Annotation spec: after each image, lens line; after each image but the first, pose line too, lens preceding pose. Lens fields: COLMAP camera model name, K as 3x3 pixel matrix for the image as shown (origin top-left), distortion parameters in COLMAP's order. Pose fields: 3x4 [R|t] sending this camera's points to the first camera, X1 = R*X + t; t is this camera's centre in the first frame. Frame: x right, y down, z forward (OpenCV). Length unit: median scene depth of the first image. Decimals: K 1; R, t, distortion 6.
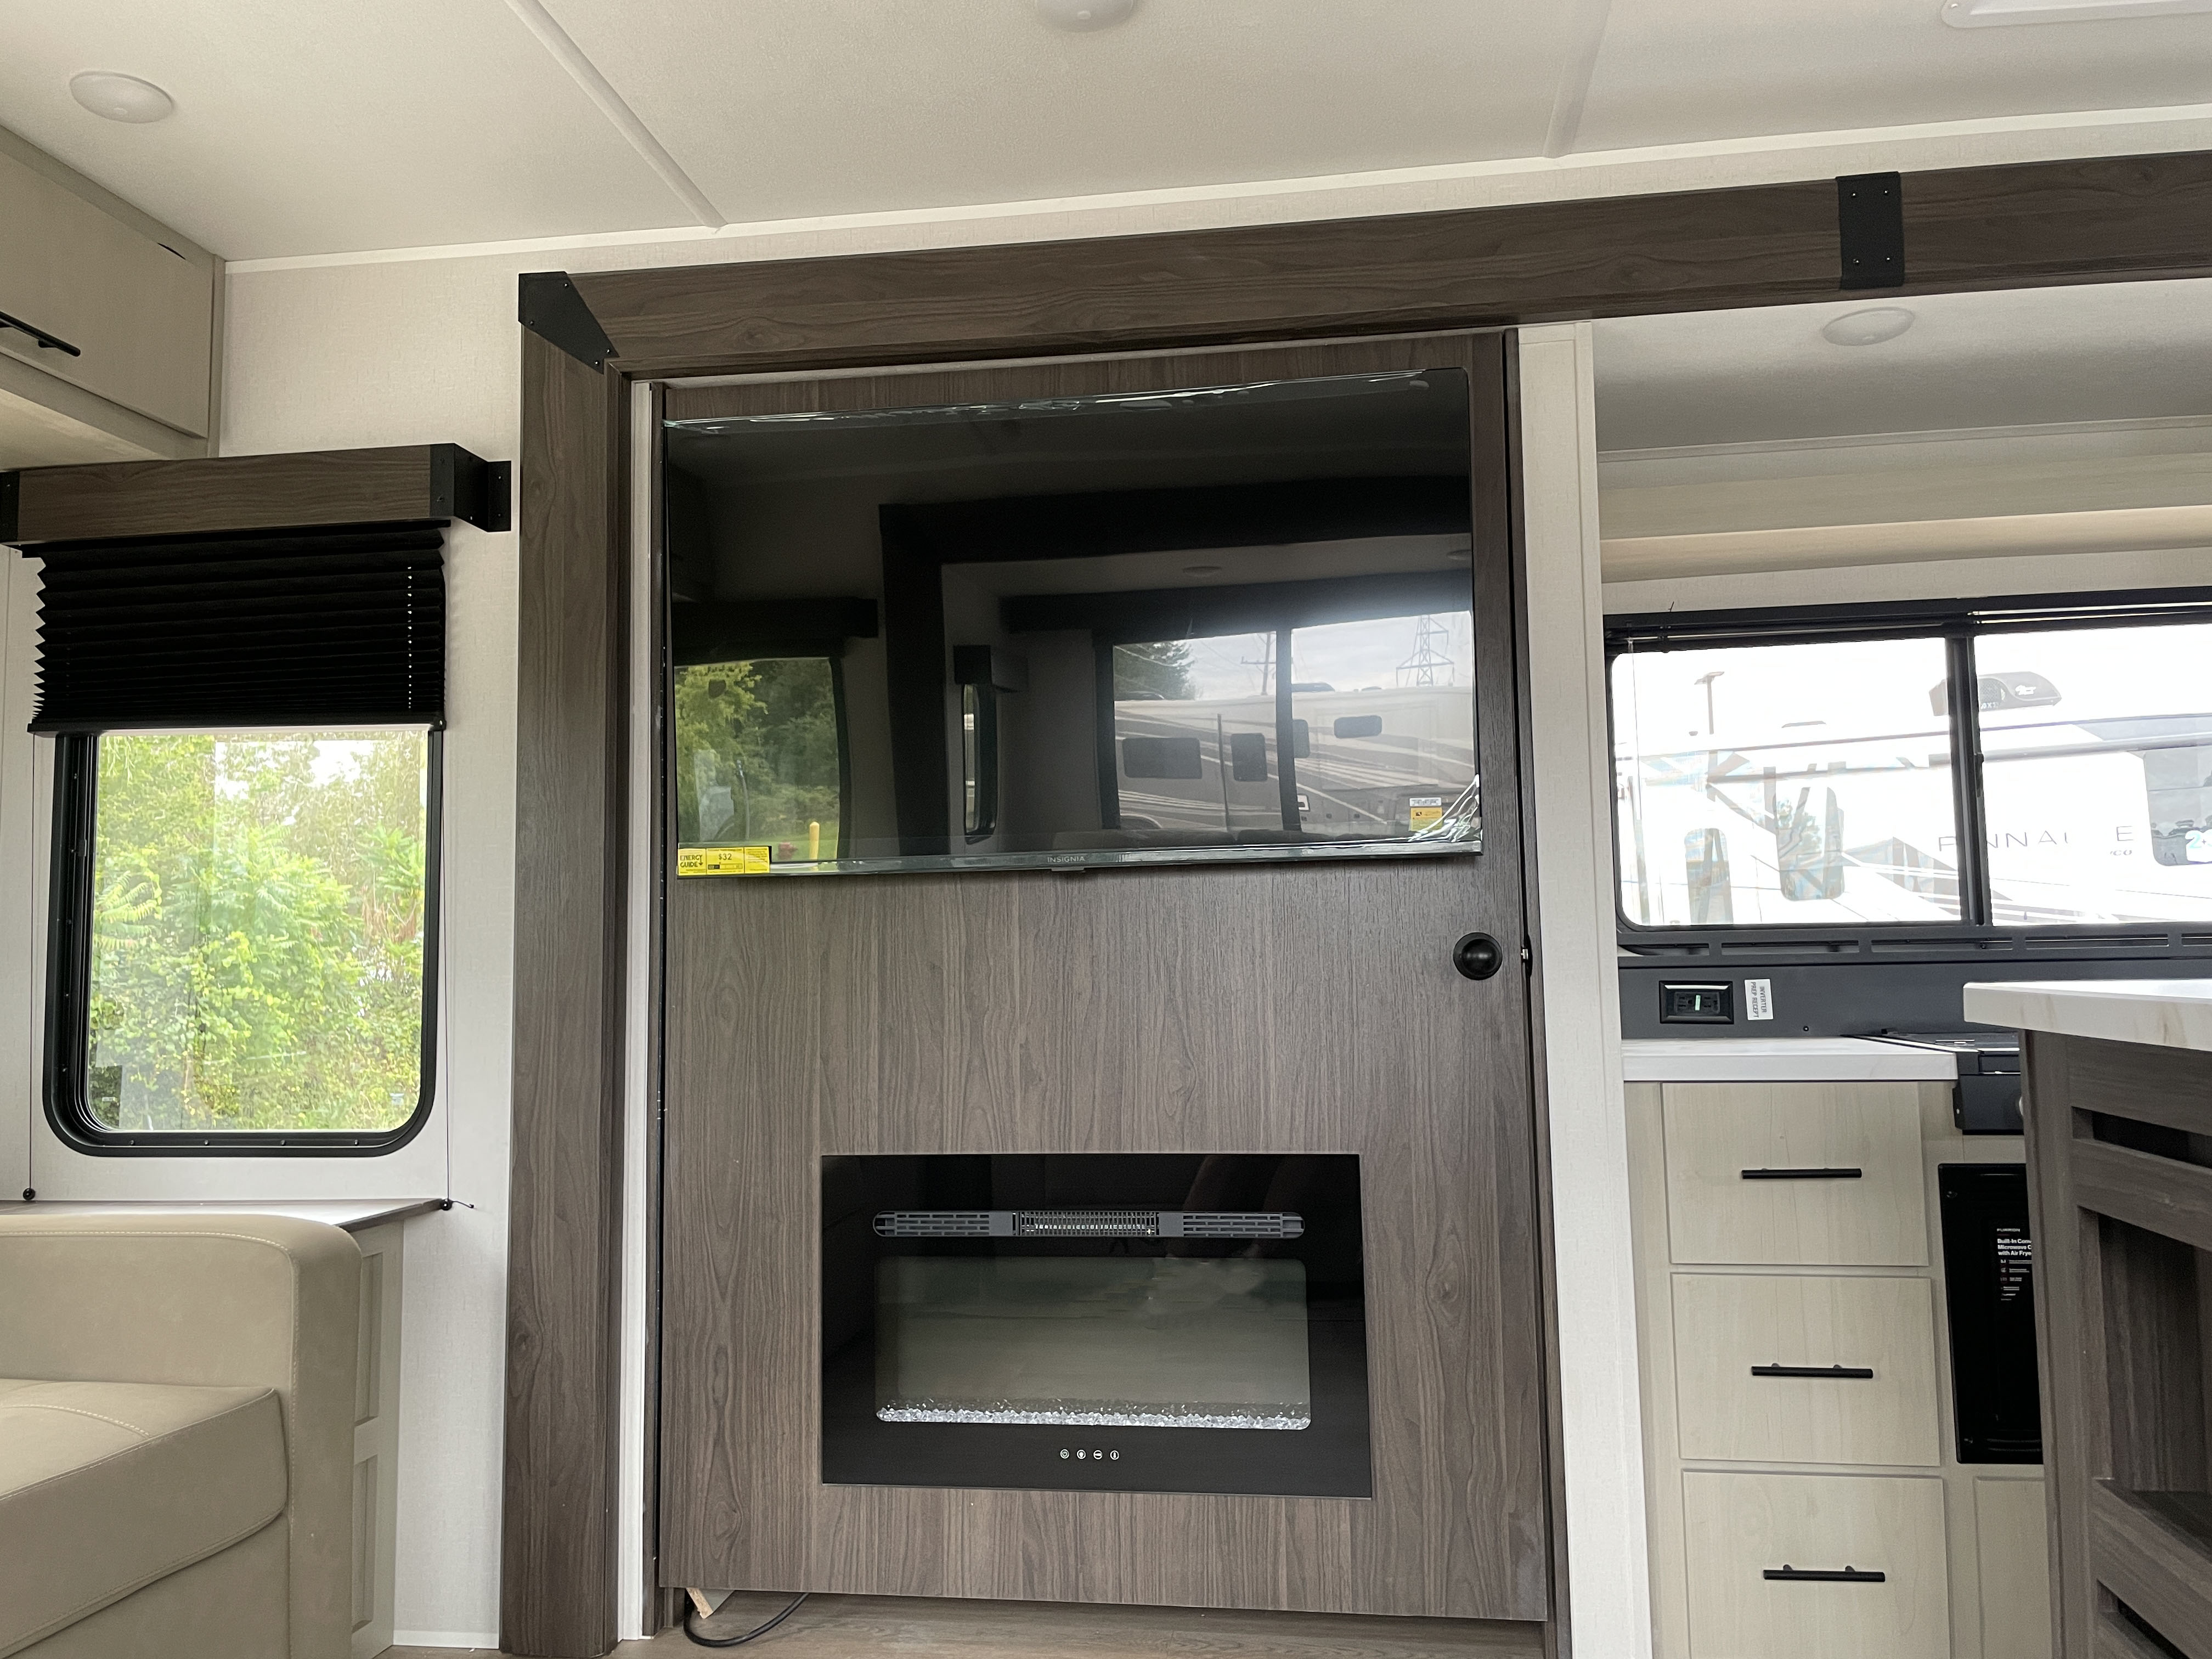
lens RADIAL K [[1701.5, 0, 1106.0], [0, 1701.5, 829.5], [0, 0, 1]] dist [0.005636, 0.000808]
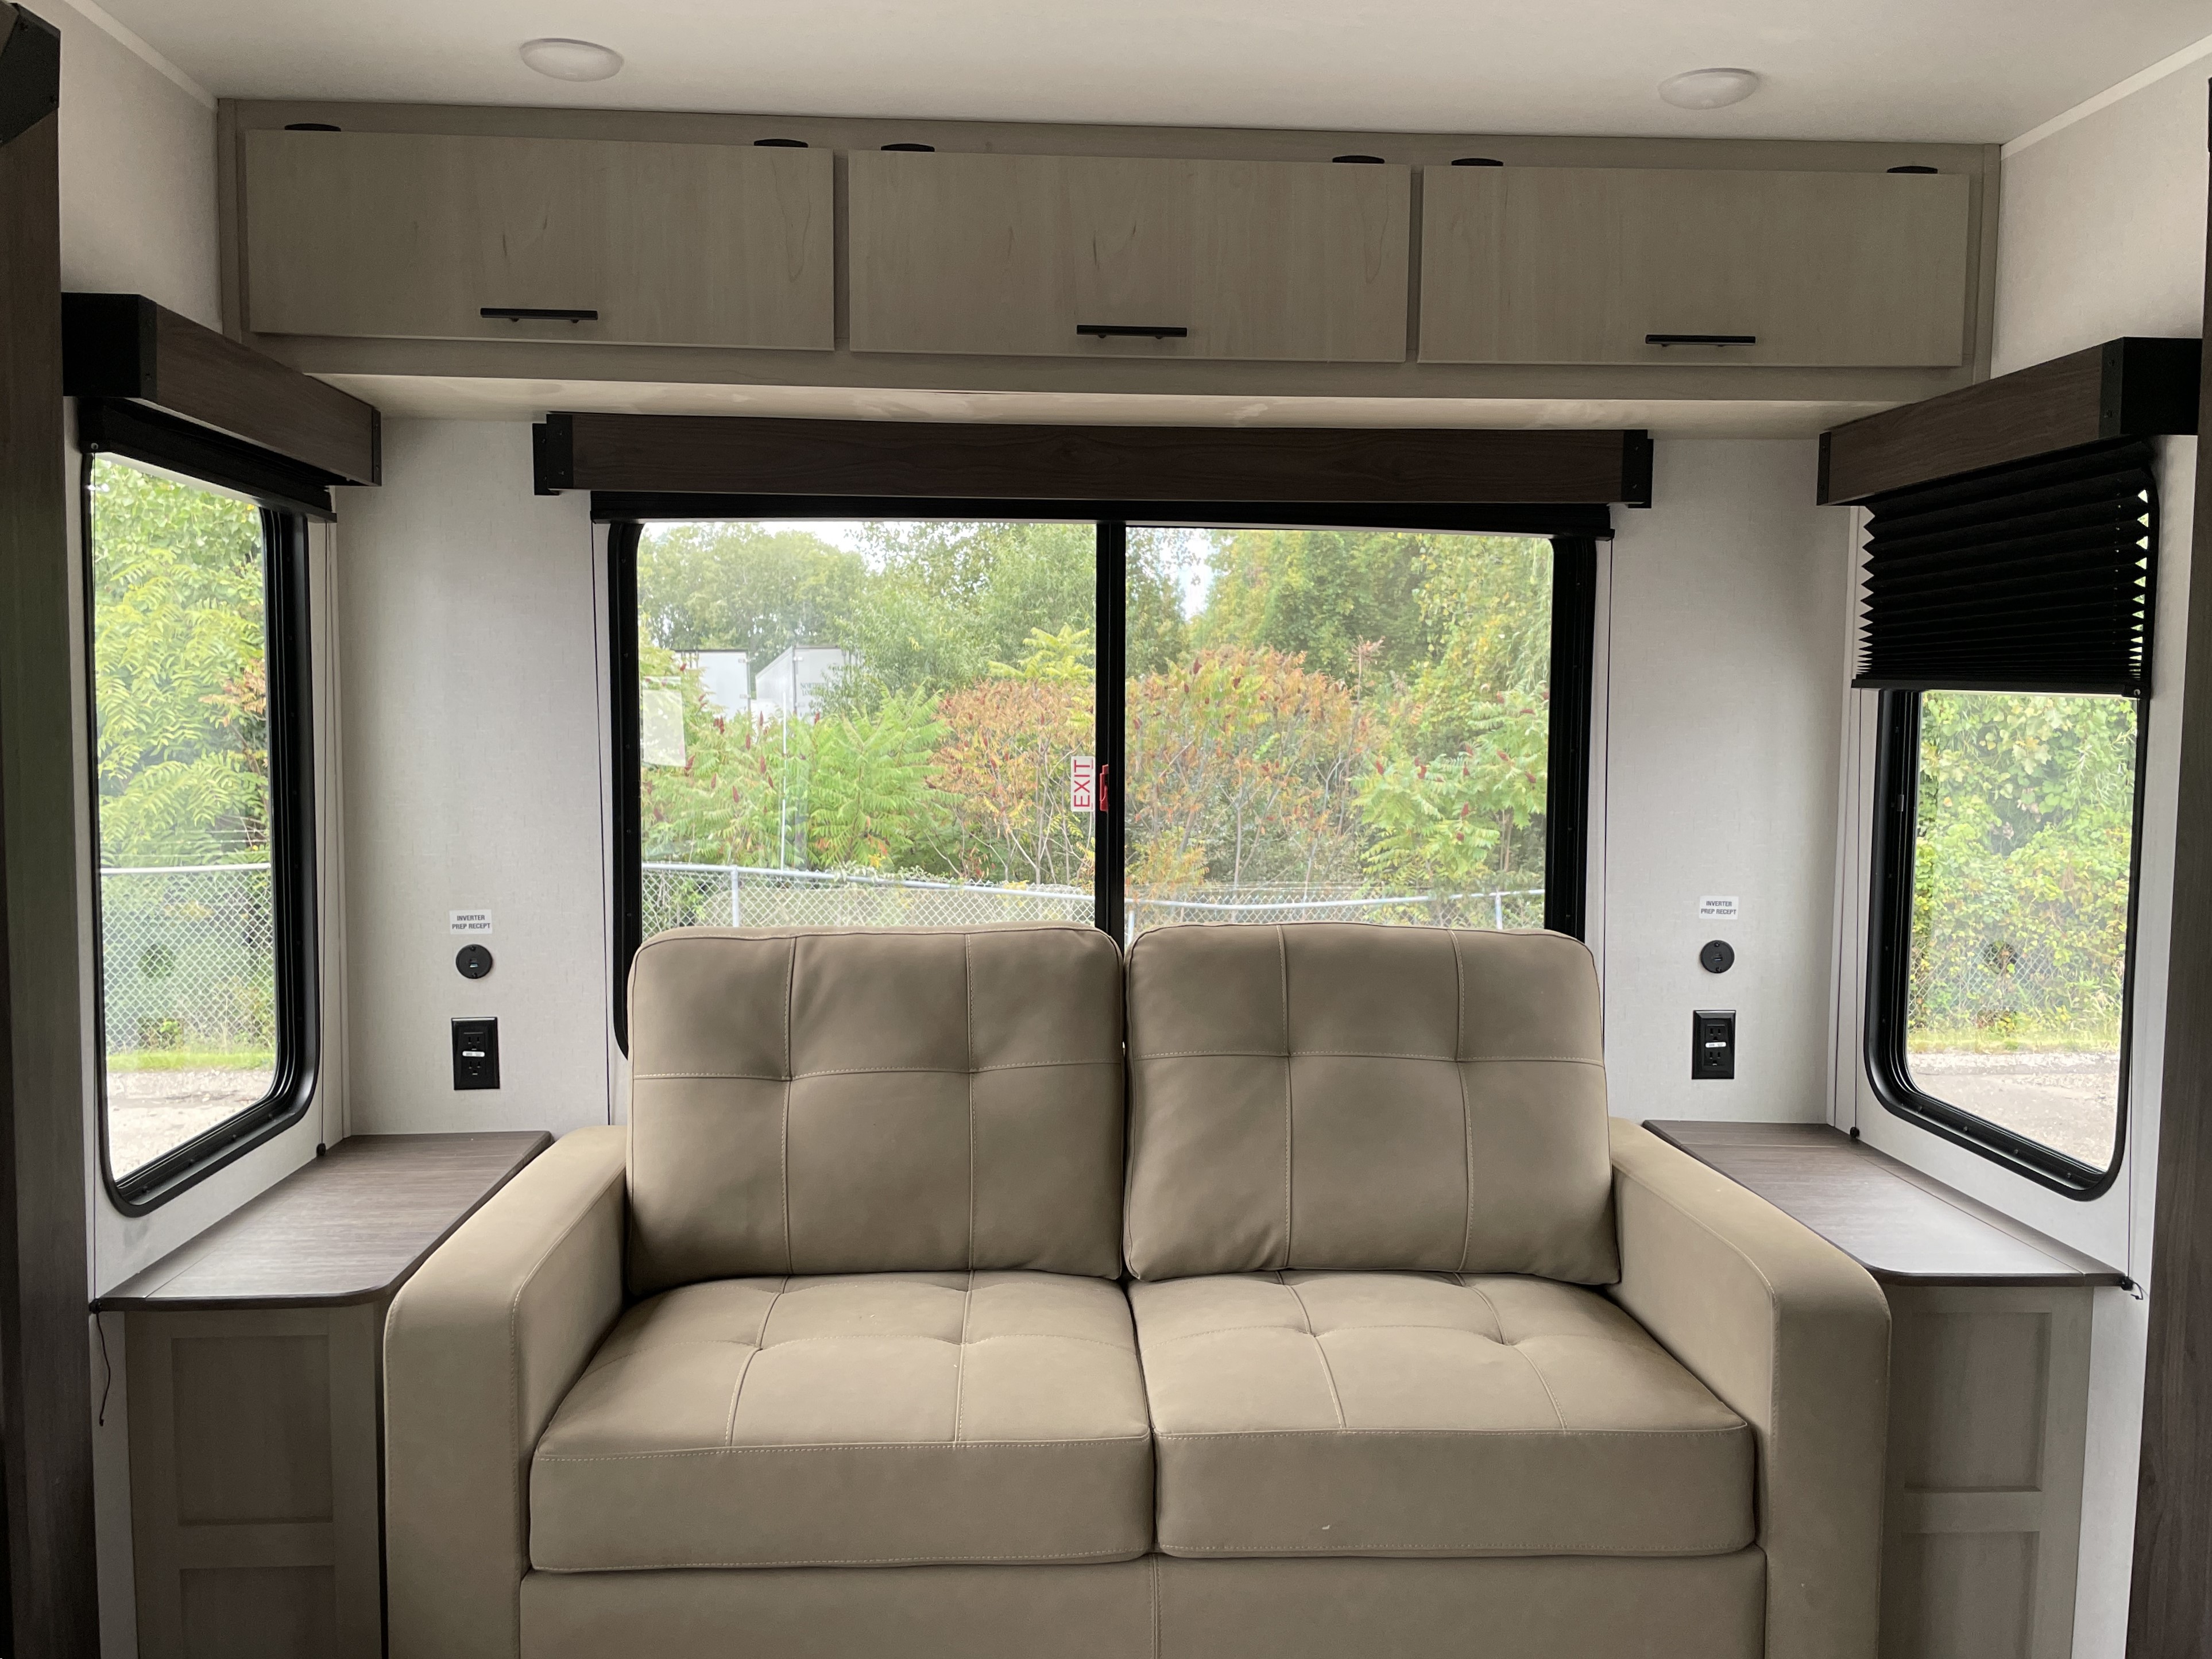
lens RADIAL K [[1748.2, 0, 1106.0], [0, 1748.2, 829.5], [0, 0, 1]] dist [0.062730, -0.085965]
pose [[0.213185, 0.089169, -0.972934, 0.317179], [0.063158, 0.992486, 0.104799, -0.116948], [0.974968, -0.083790, 0.205952, 0.360009]]
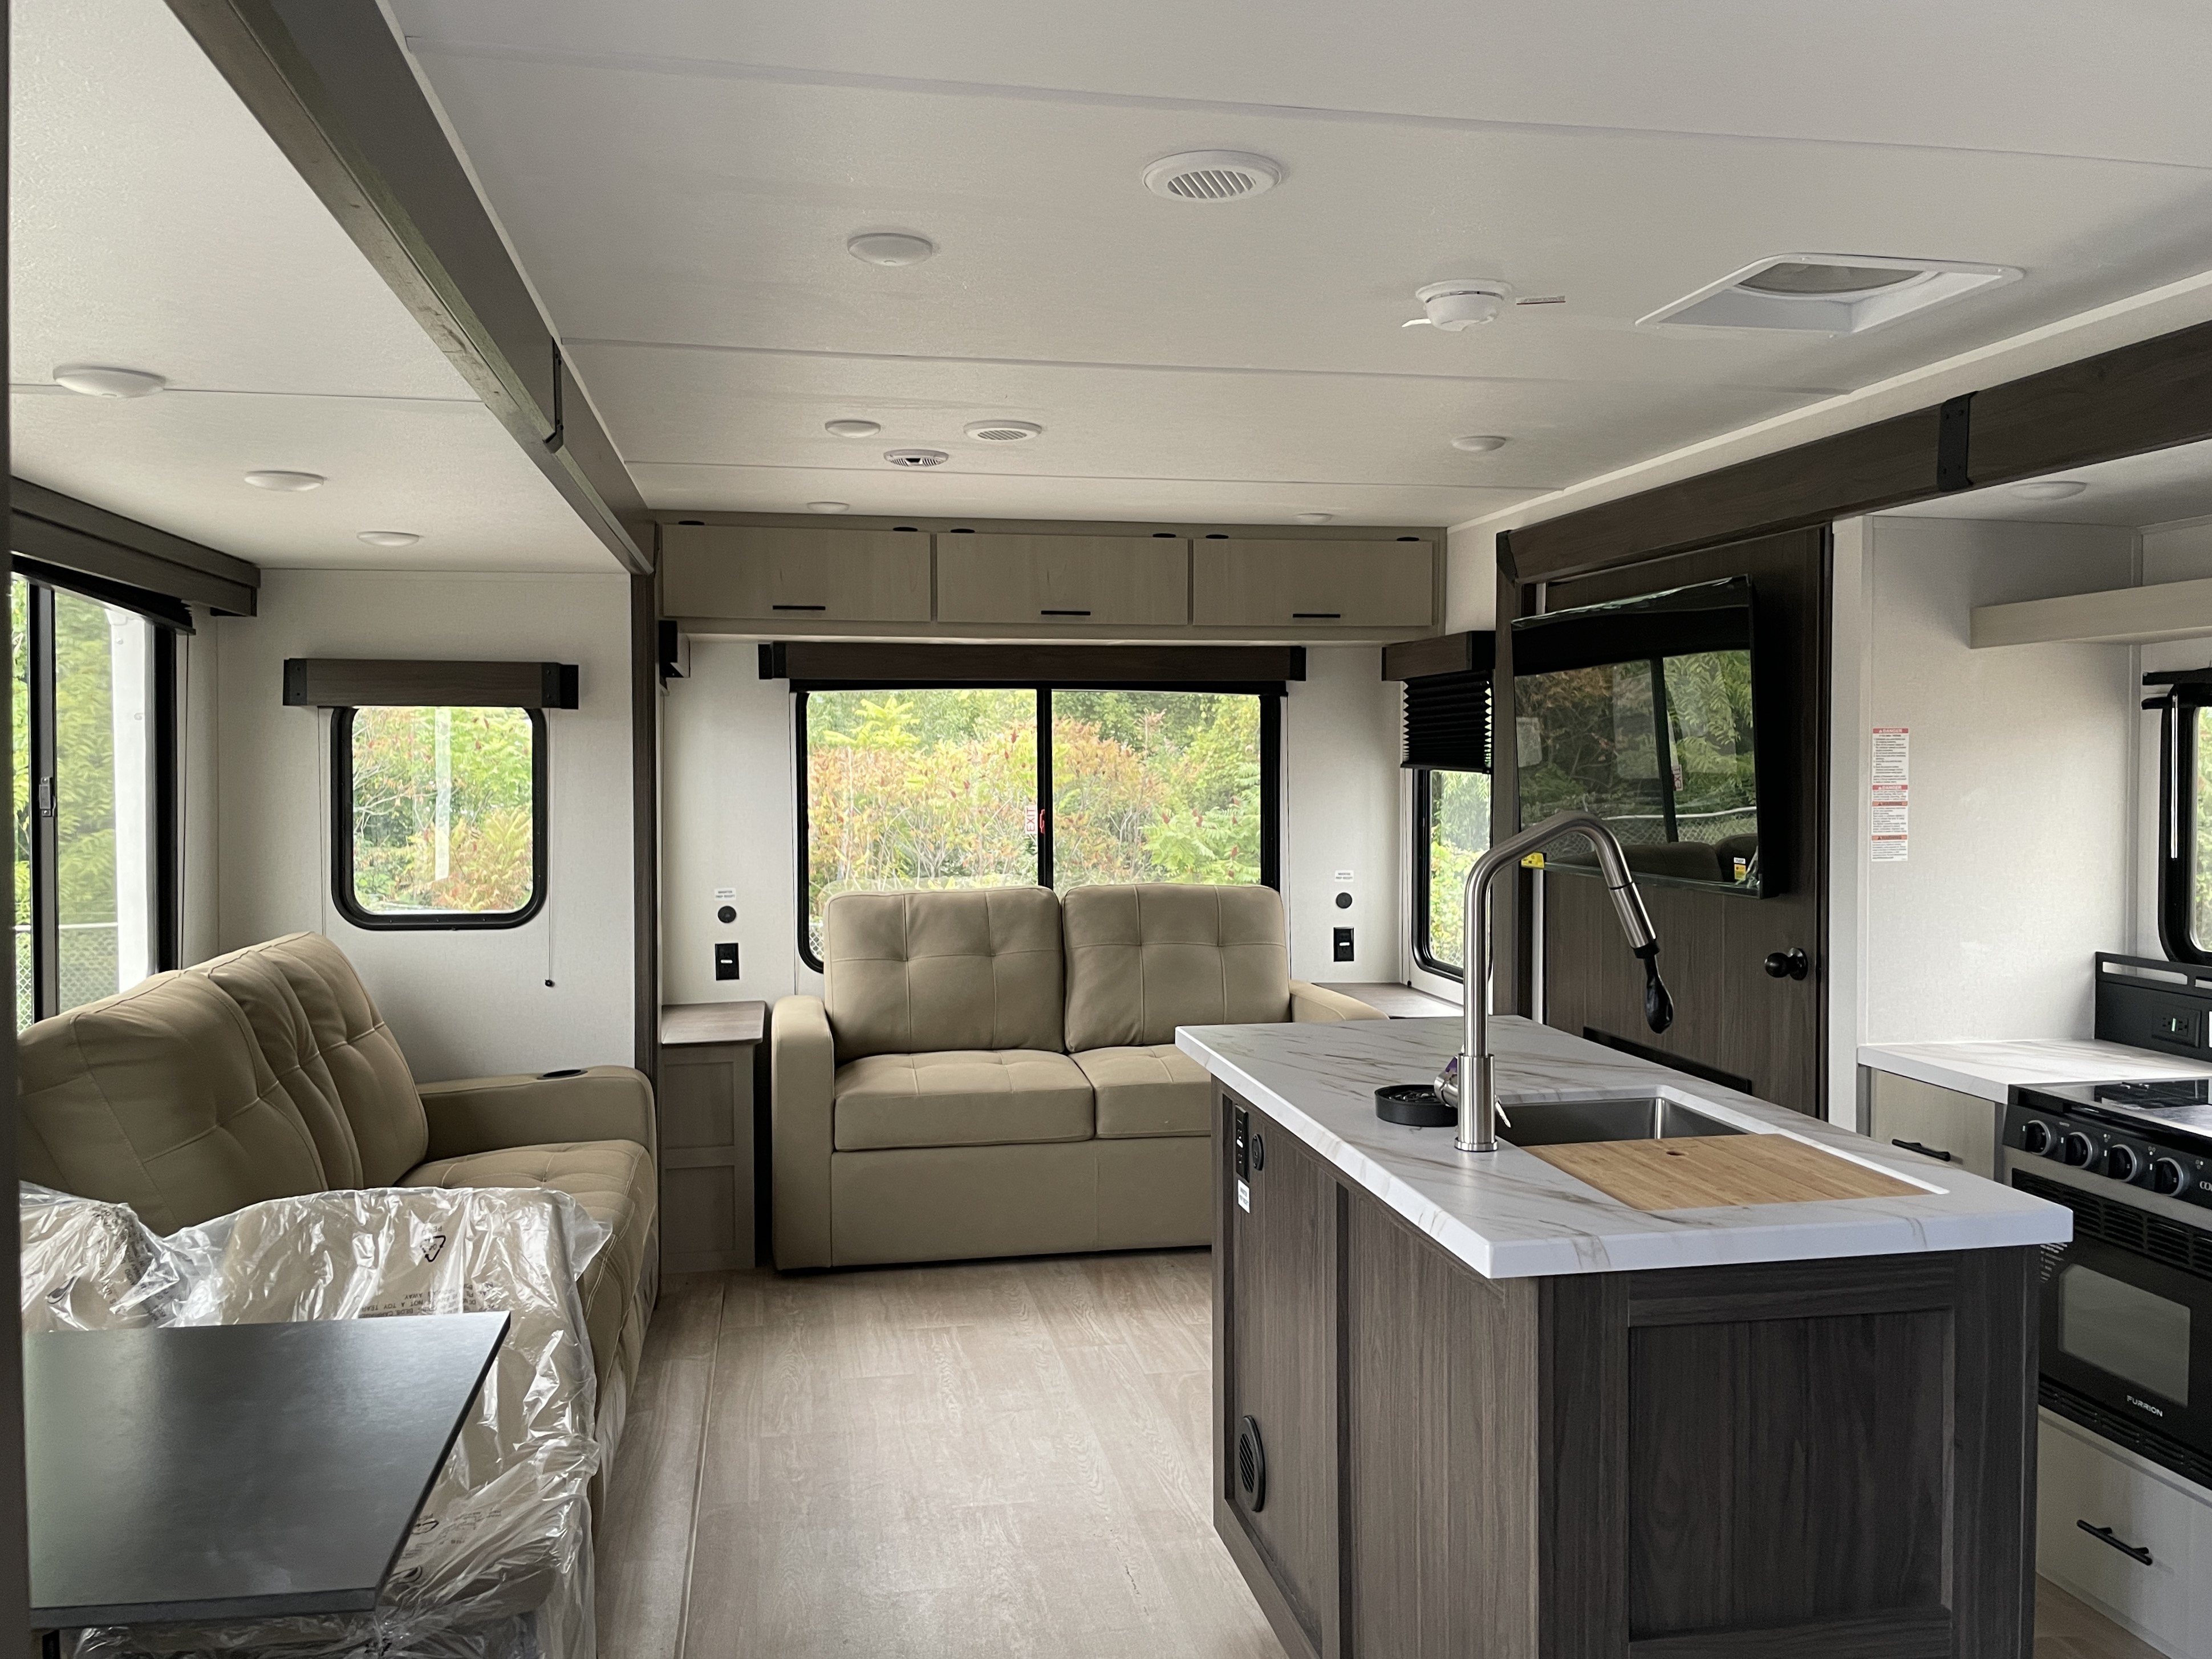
lens RADIAL K [[1684.6, 0, 1106.0], [0, 1684.6, 829.5], [0, 0, 1]] dist [-0.004113, -0.001442]
pose [[0.332339, 0.053823, -0.941623, 1.276339], [0.069356, 0.994273, 0.081311, -0.185030], [0.940606, -0.092330, 0.326703, -0.035429]]
